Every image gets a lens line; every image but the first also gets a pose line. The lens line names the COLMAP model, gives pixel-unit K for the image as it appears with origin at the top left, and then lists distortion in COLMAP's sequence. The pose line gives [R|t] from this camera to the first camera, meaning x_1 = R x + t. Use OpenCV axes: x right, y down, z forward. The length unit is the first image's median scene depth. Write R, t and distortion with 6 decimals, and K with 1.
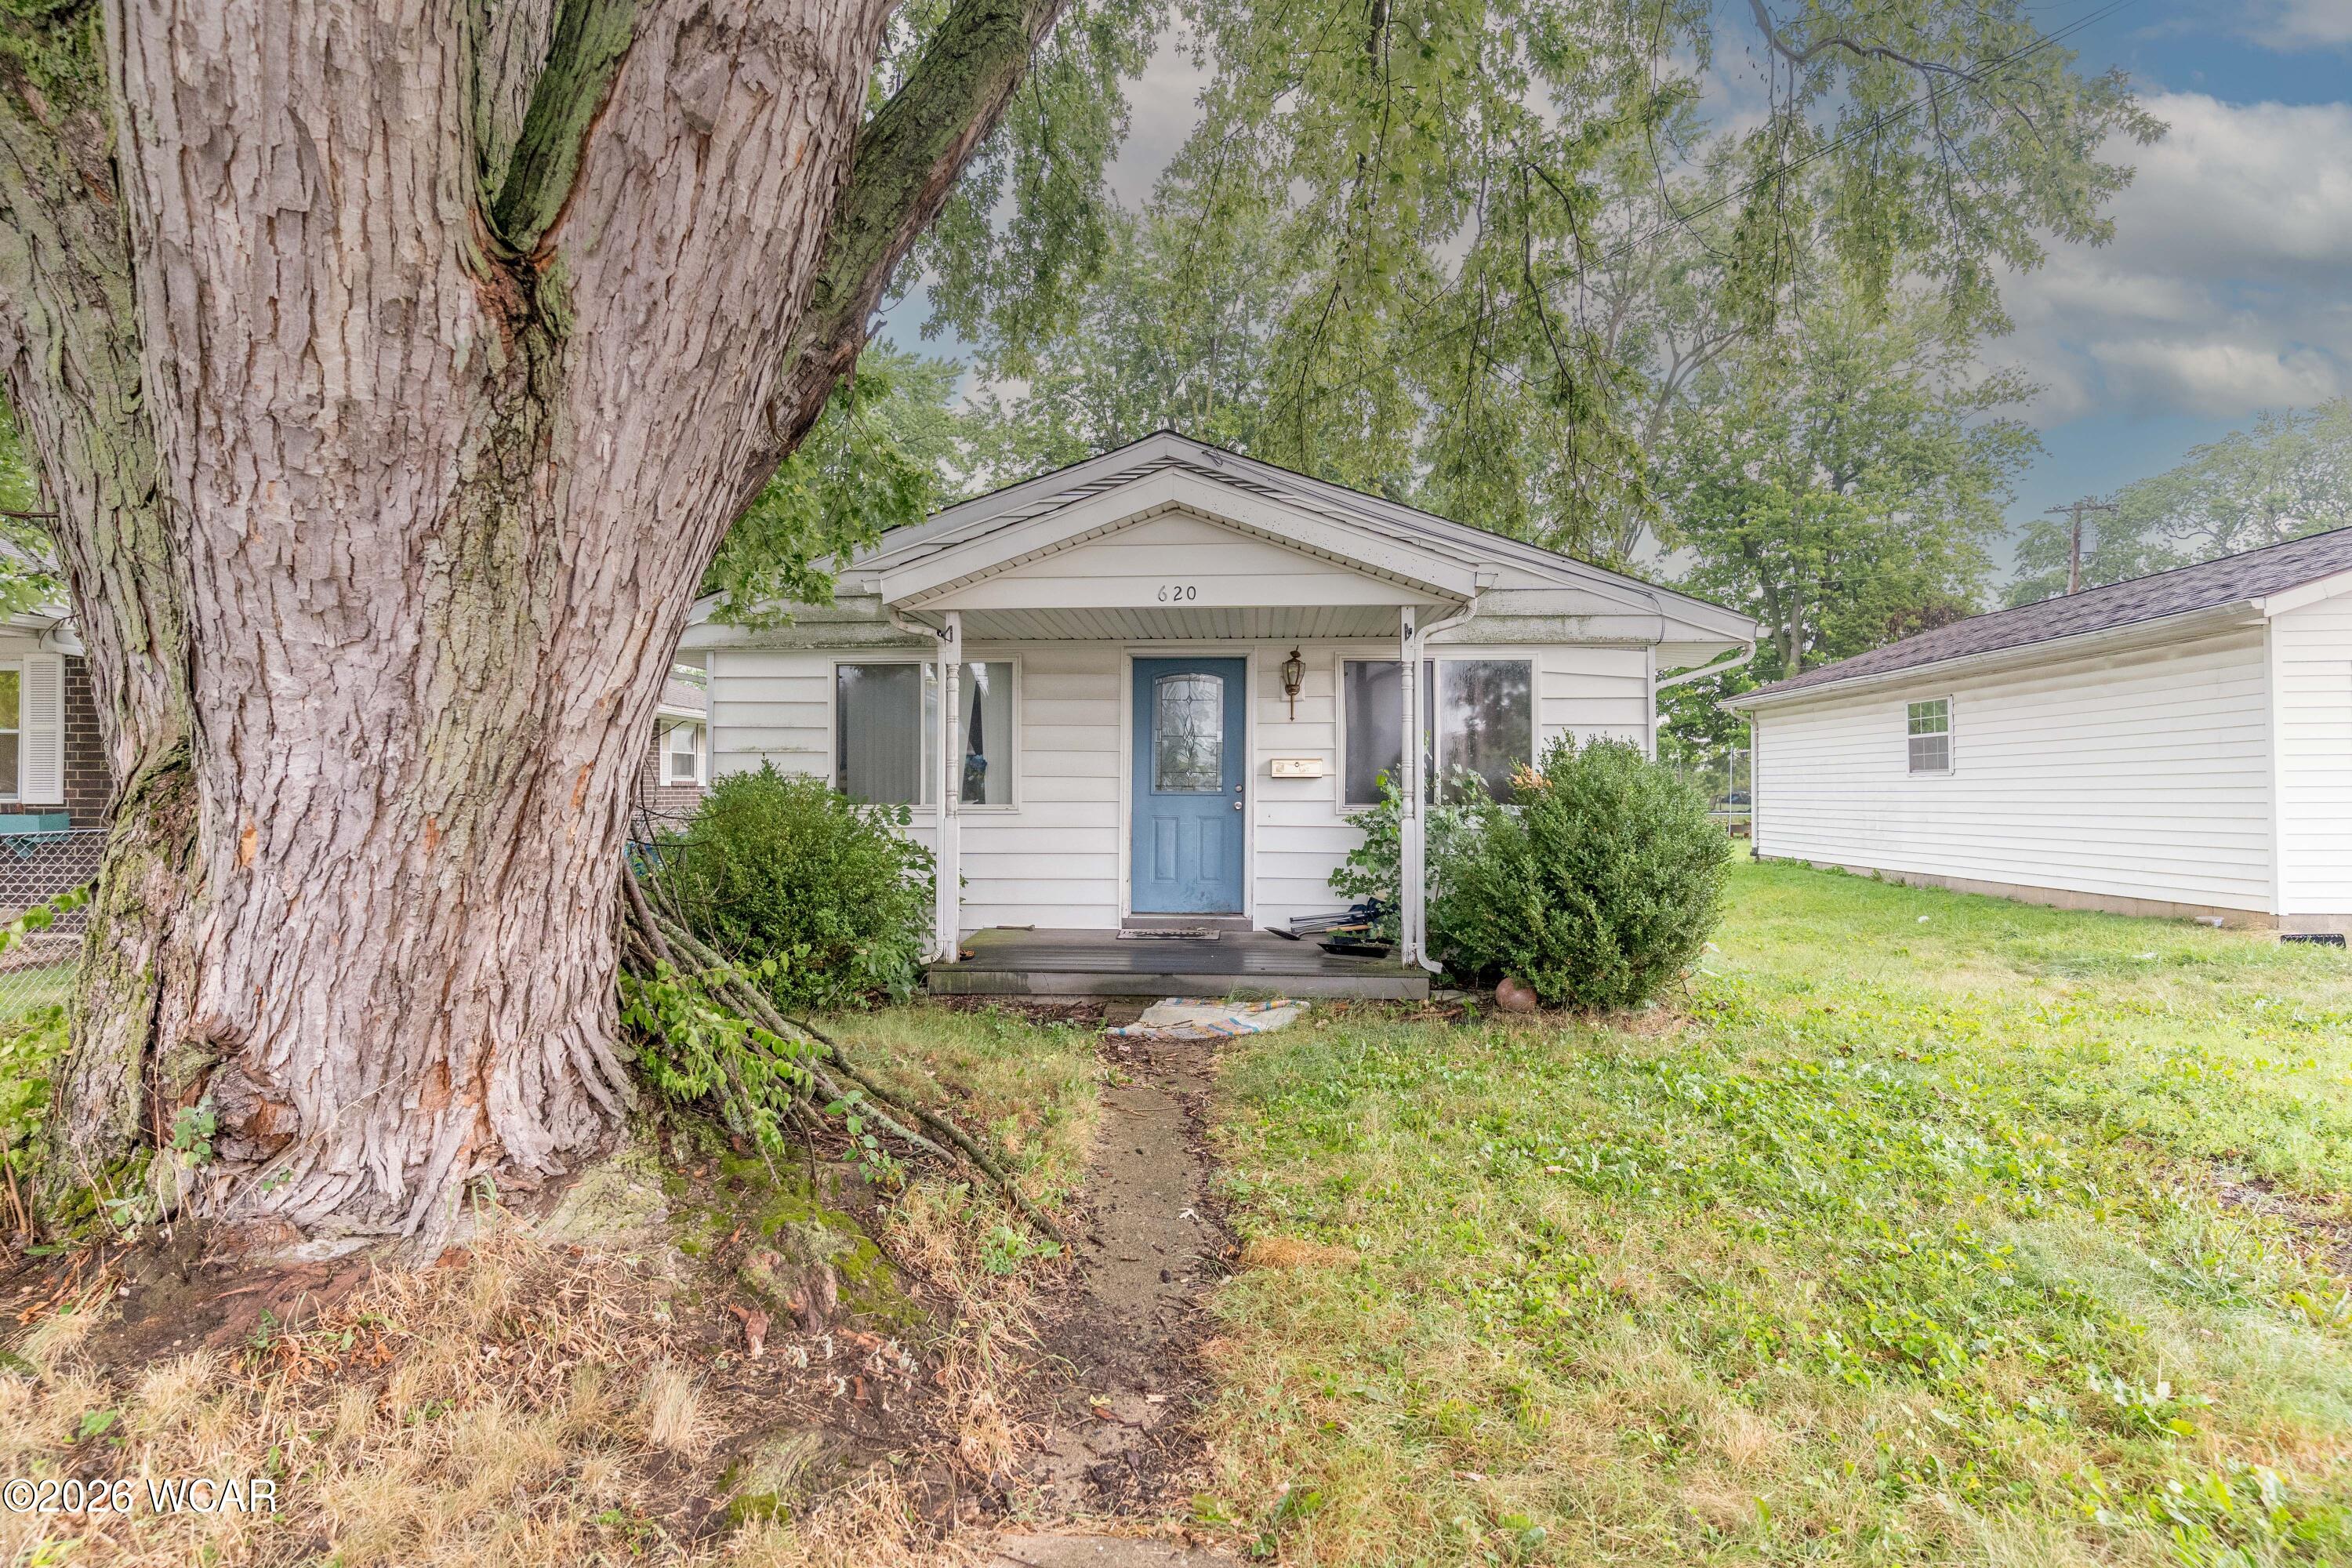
lens RADIAL K [[1106.4, 0, 1177.5], [0, 1106.4, 777.8], [0, 0, 1]] dist [-0.003260, -0.000311]
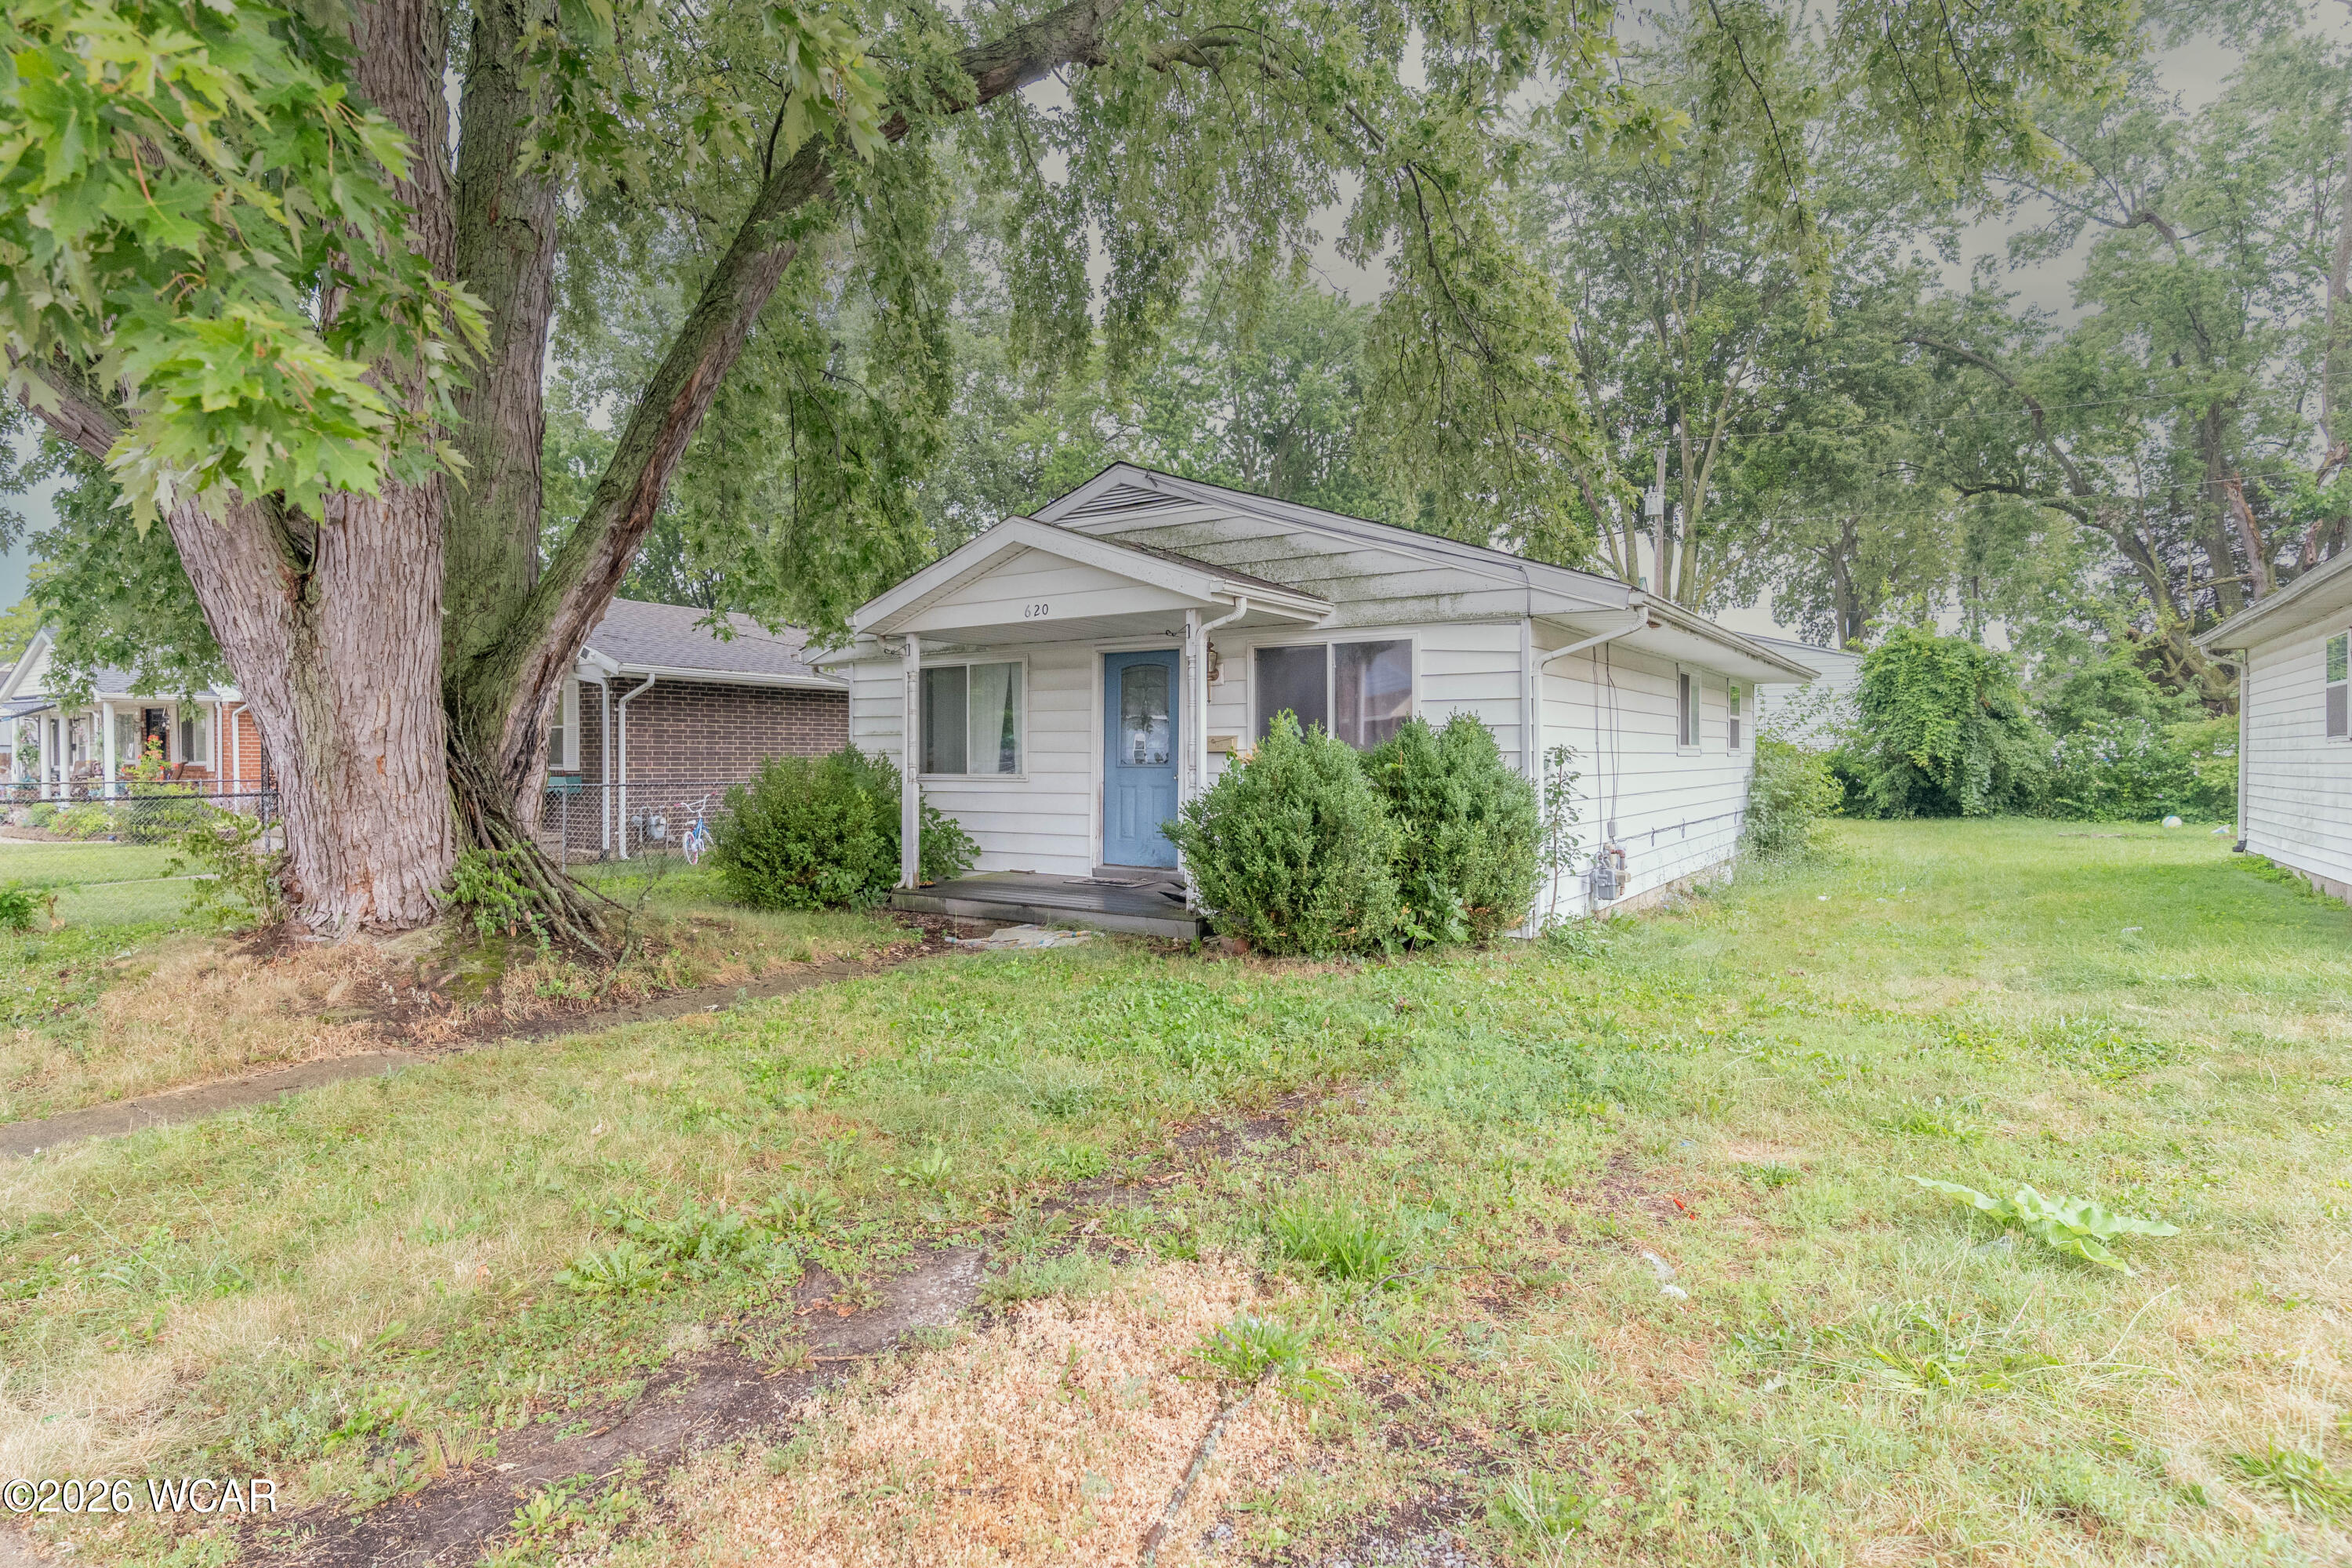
lens RADIAL K [[1219.4, 0, 1107.4], [0, 1219.4, 771.9], [0, 0, 1]] dist [-0.018323, 0.003385]
pose [[0.844129, 0.005412, -0.536112, 0.808838], [0.006580, 0.999769, 0.020452, -0.007912], [0.536099, -0.020792, 0.843899, -0.146171]]
